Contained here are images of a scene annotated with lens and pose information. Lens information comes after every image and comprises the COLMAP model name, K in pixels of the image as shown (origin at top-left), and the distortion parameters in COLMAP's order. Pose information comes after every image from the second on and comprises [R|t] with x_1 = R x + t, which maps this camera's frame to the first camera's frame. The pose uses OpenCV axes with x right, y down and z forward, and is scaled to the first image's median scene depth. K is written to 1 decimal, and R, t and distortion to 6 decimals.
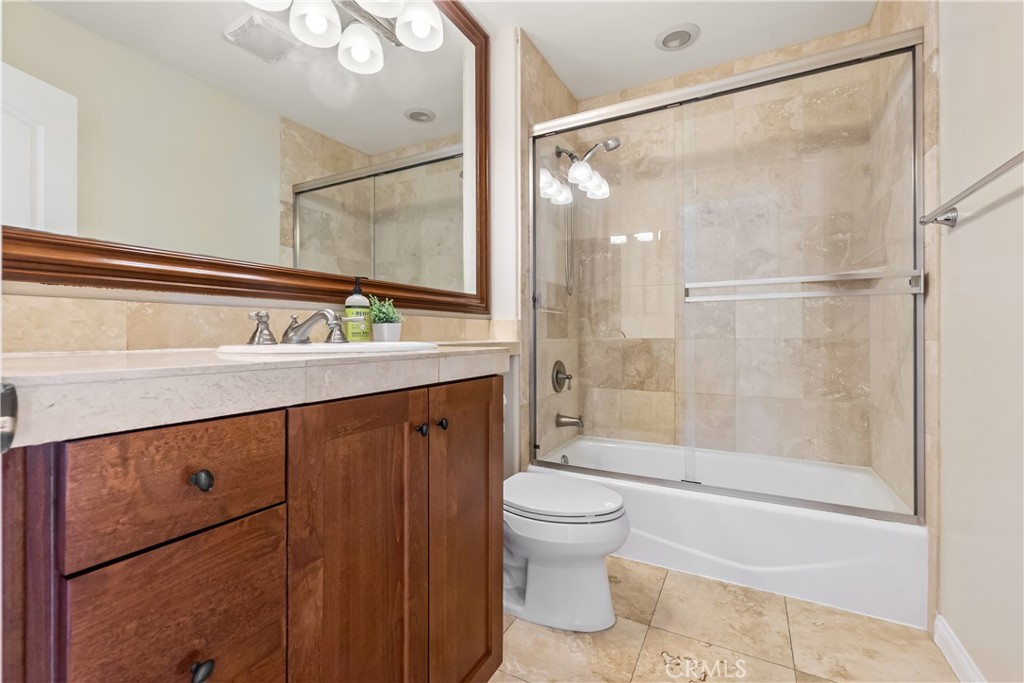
lens RADIAL K [[443.0, 0, 508.7], [0, 443.0, 336.5], [0, 0, 1]] dist [-0.016286, -0.000186]
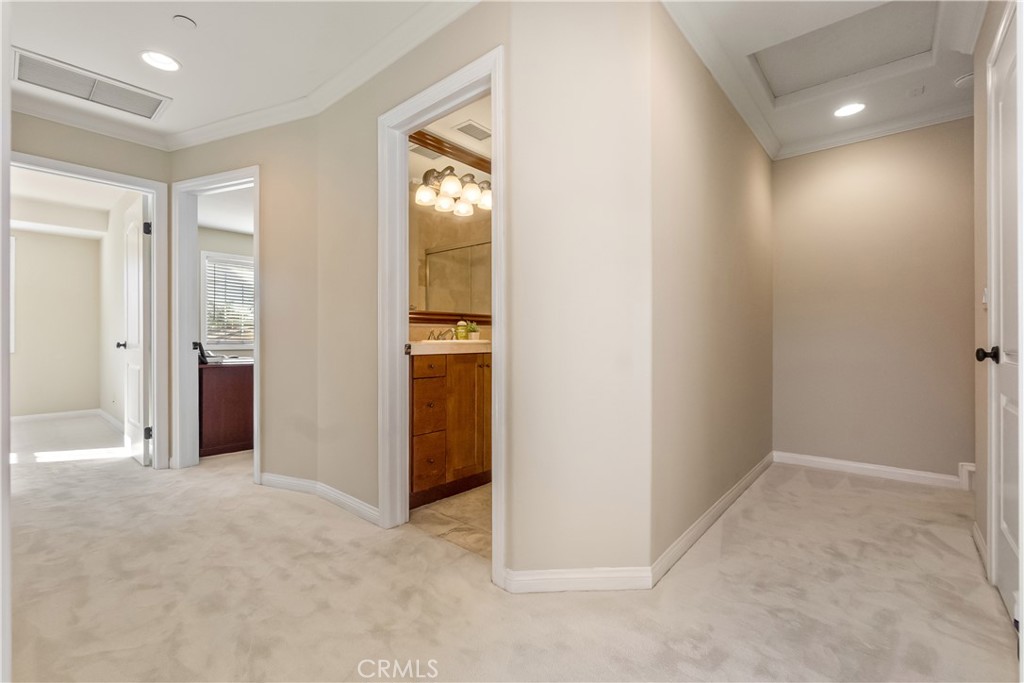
lens RADIAL K [[443.0, 0, 513.1], [0, 443.0, 340.1], [0, 0, 1]] dist [-0.016286, -0.000186]
pose [[0.977871, 0.002424, -0.209196, 0.518290], [-0.002104, 0.999996, 0.001756, 0.009553], [0.209200, -0.001277, 0.977872, -1.546984]]
